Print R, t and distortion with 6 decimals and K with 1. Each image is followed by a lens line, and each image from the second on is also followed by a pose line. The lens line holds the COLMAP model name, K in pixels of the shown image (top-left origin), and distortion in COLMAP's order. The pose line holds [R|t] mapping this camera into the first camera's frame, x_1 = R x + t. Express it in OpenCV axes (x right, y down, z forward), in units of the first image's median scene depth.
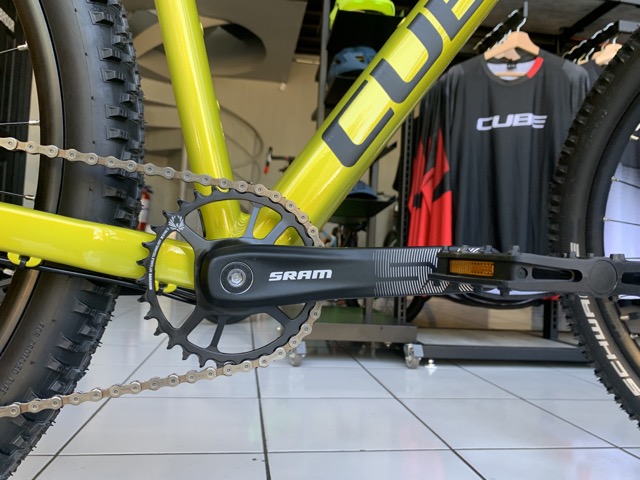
lens RADIAL K [[488.4, 0, 320.6], [0, 488.4, 238.4], [0, 0, 1]] dist [-0.012654, -0.003030]
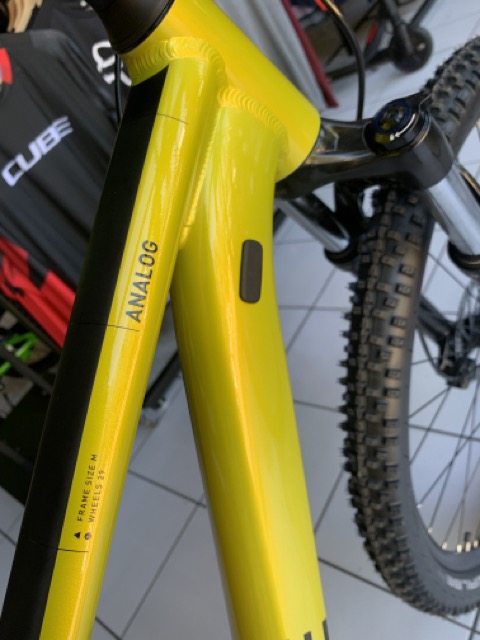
lens RADIAL K [[488.4, 0, 239.0], [0, 488.4, 320.3], [0, 0, 1]] dist [-0.012654, -0.003030]
pose [[0.565142, -0.763220, 0.313224, 0.129388], [0.501013, 0.619147, 0.604685, -0.377429], [-0.655439, -0.184804, 0.732289, 0.190853]]
